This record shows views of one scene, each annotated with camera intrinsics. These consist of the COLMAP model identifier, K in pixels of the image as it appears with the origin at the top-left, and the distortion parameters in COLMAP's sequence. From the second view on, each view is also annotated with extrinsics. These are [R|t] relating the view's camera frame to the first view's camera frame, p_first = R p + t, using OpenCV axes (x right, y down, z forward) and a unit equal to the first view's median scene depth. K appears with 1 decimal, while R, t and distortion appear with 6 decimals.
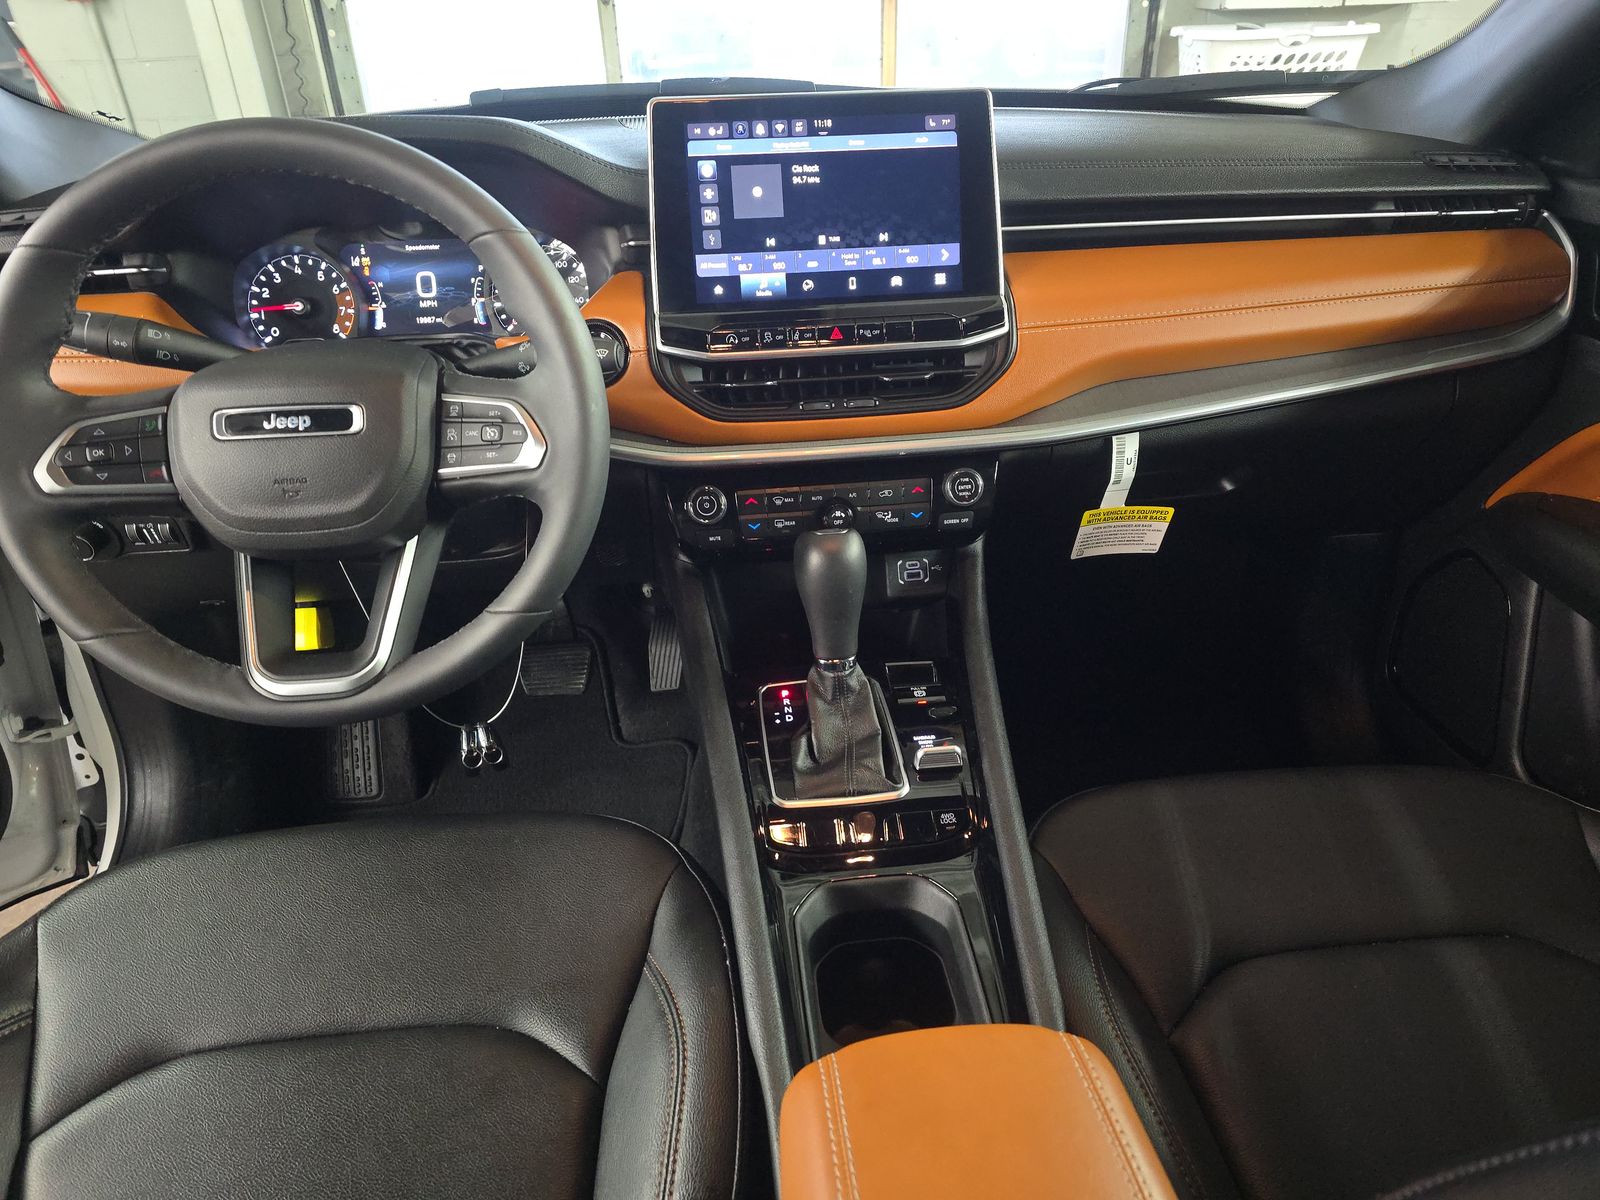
lens RADIAL K [[1060.4, 0, 800.0], [0, 1060.4, 600.0], [0, 0, 1]] dist [0.037765, -0.063292]
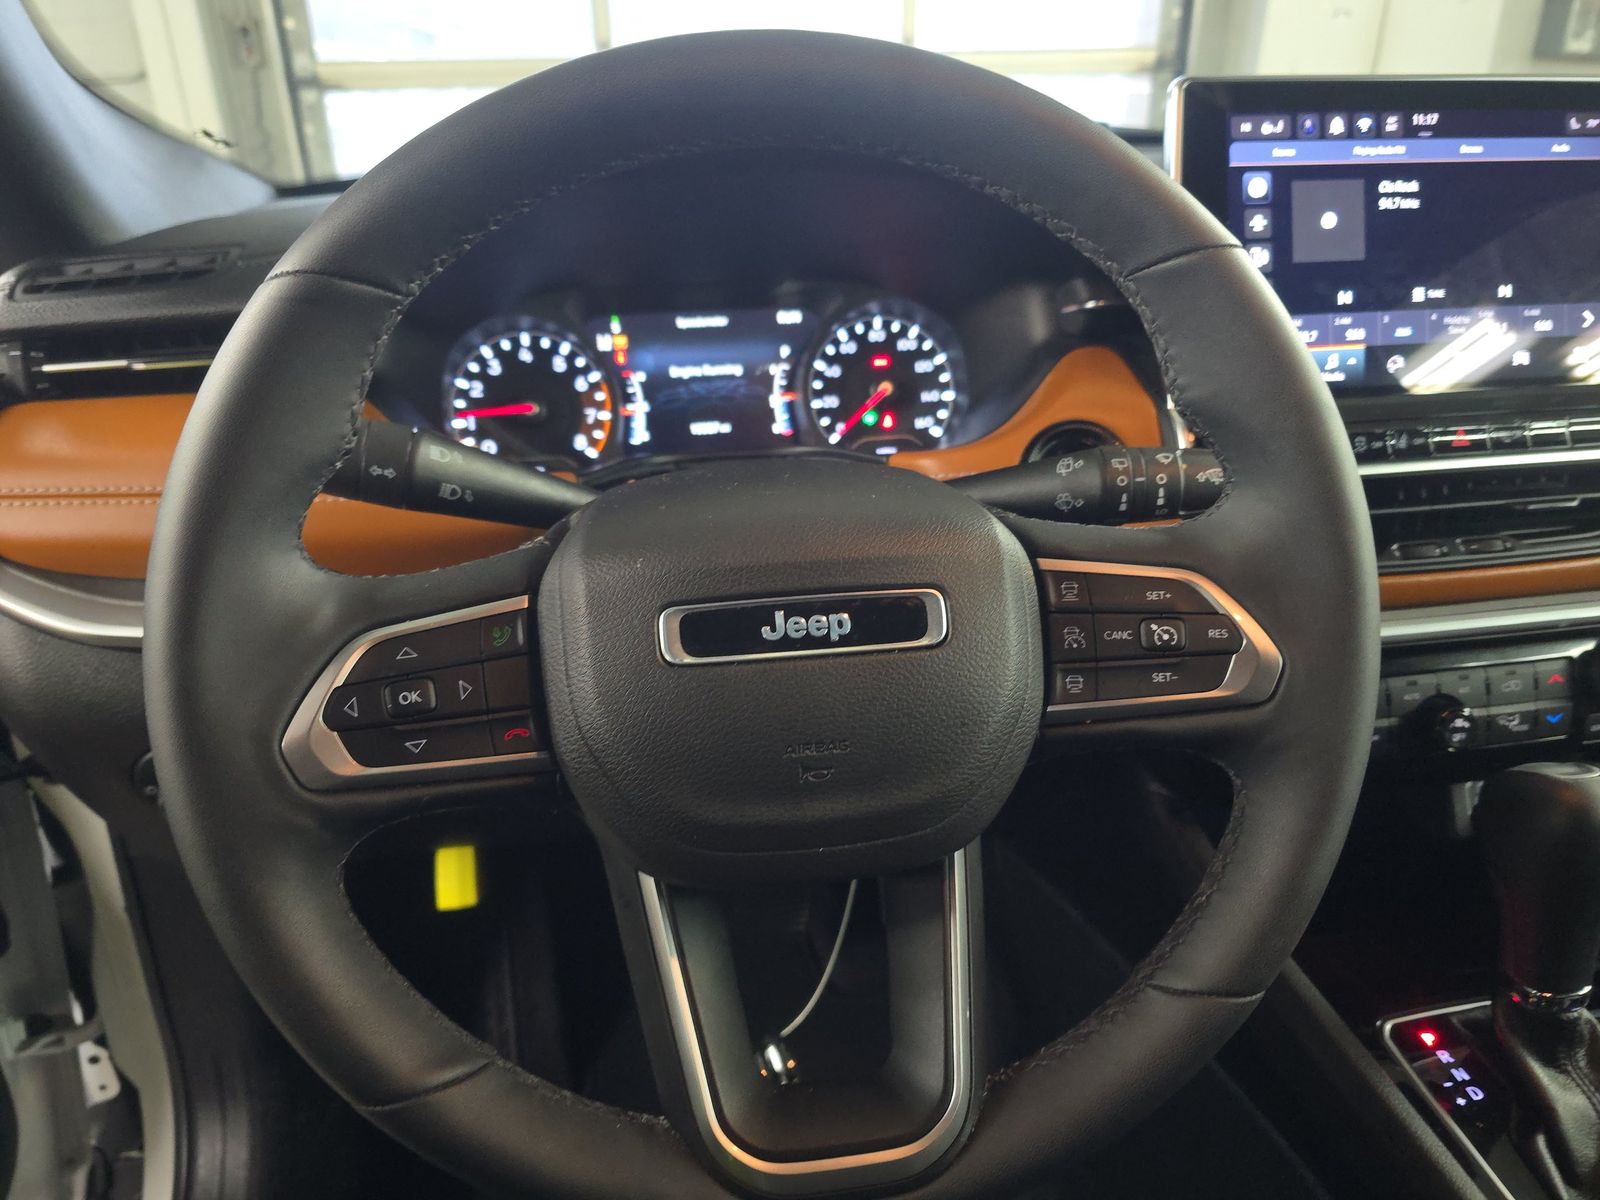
lens RADIAL K [[1127.7, 0, 800.0], [0, 1127.7, 600.0], [0, 0, 1]] dist [0.040598, -0.081056]
pose [[0.999200, -0.016551, 0.036419, -0.330938], [0.020390, 0.993973, -0.107715, -0.080495], [-0.034417, 0.108371, 0.993515, 0.316569]]
